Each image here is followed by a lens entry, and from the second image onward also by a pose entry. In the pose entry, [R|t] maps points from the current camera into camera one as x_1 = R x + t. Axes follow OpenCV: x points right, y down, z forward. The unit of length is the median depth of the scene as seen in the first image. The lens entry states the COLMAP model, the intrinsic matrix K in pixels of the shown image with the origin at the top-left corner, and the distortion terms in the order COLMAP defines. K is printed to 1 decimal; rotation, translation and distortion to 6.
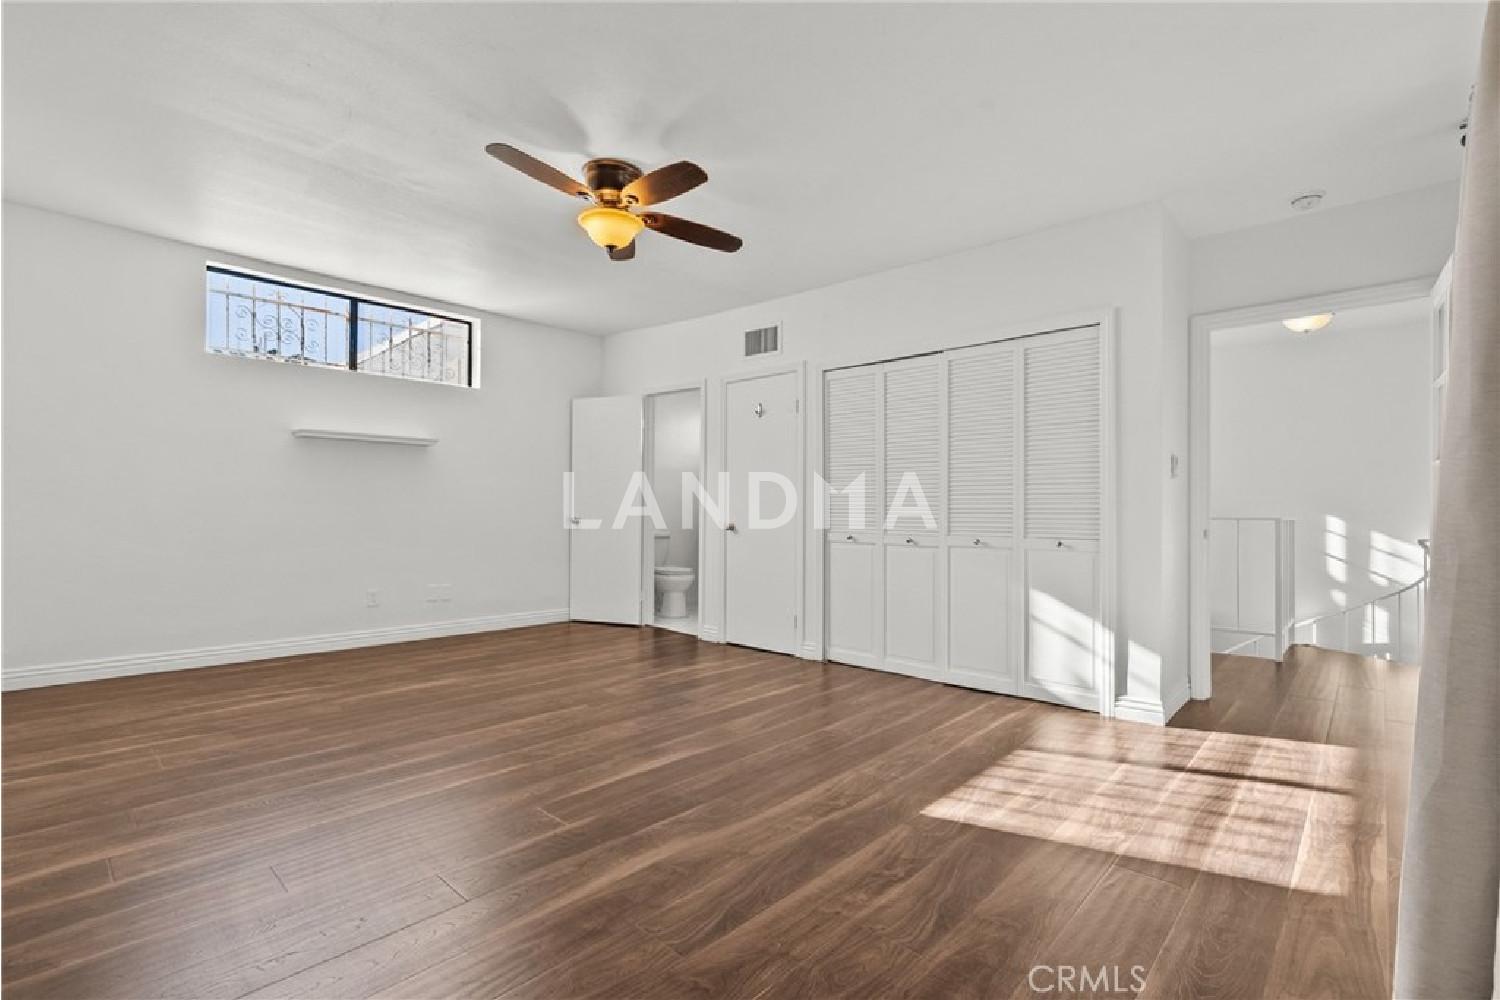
lens RADIAL K [[686.3, 0, 744.9], [0, 686.3, 506.4], [0, 0, 1]] dist [-0.002753, 0.002024]
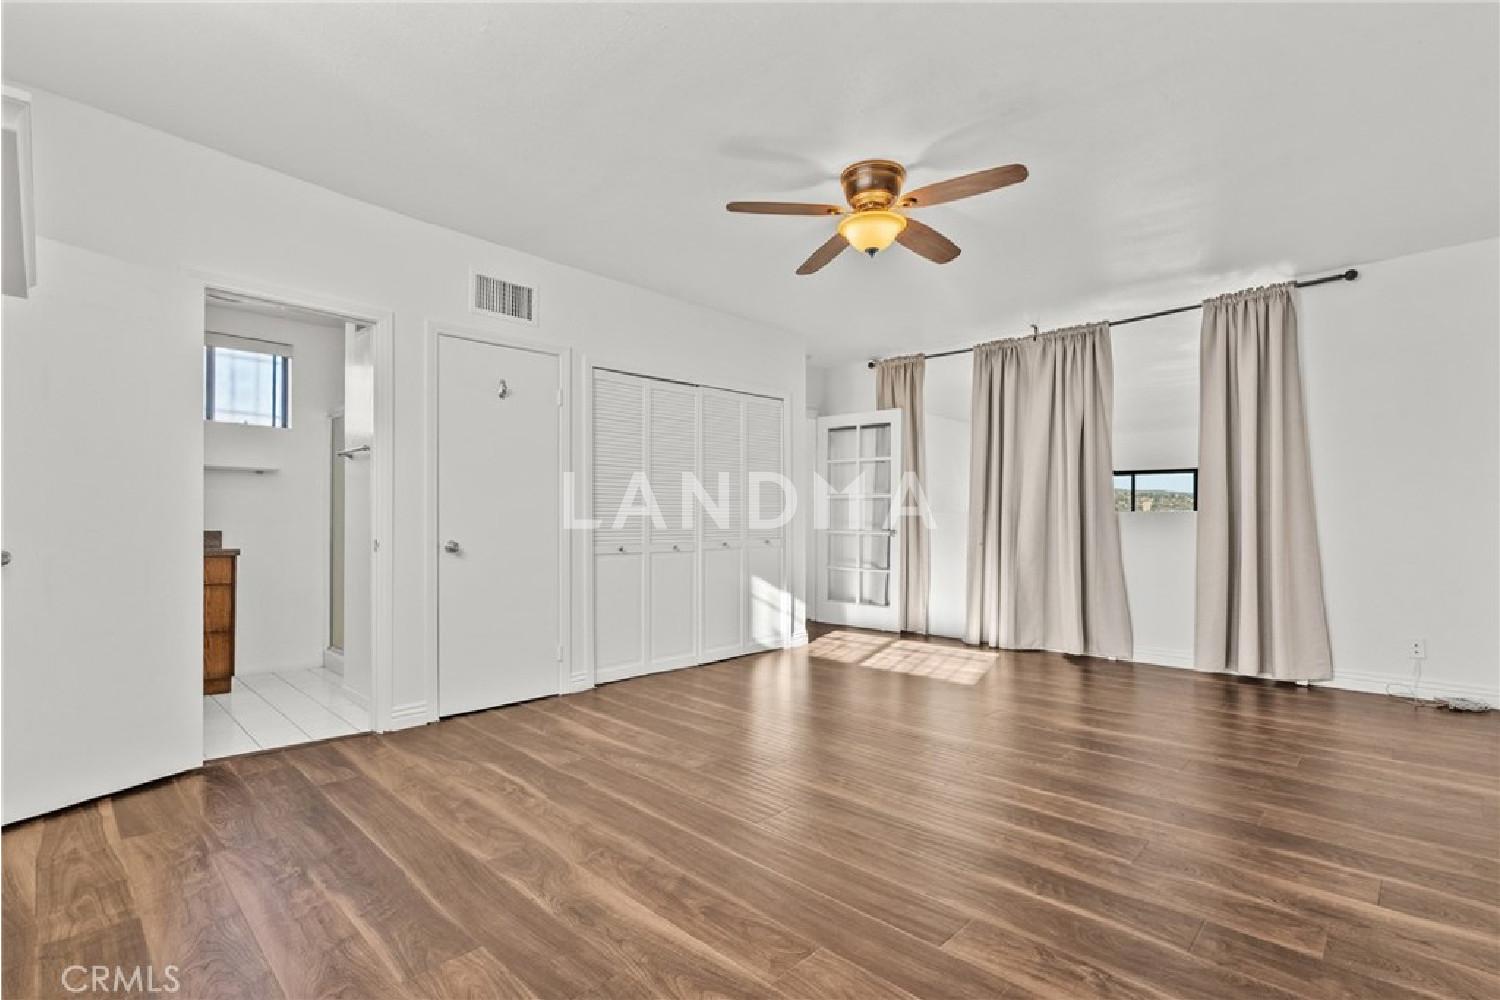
lens RADIAL K [[686.3, 0, 757.3], [0, 686.3, 528.0], [0, 0, 1]] dist [-0.002753, 0.002024]
pose [[0.017920, -0.018513, 0.999668, -0.978135], [0.002867, 0.999825, 0.018465, -0.002789], [-0.999835, 0.002535, 0.017970, 0.958393]]
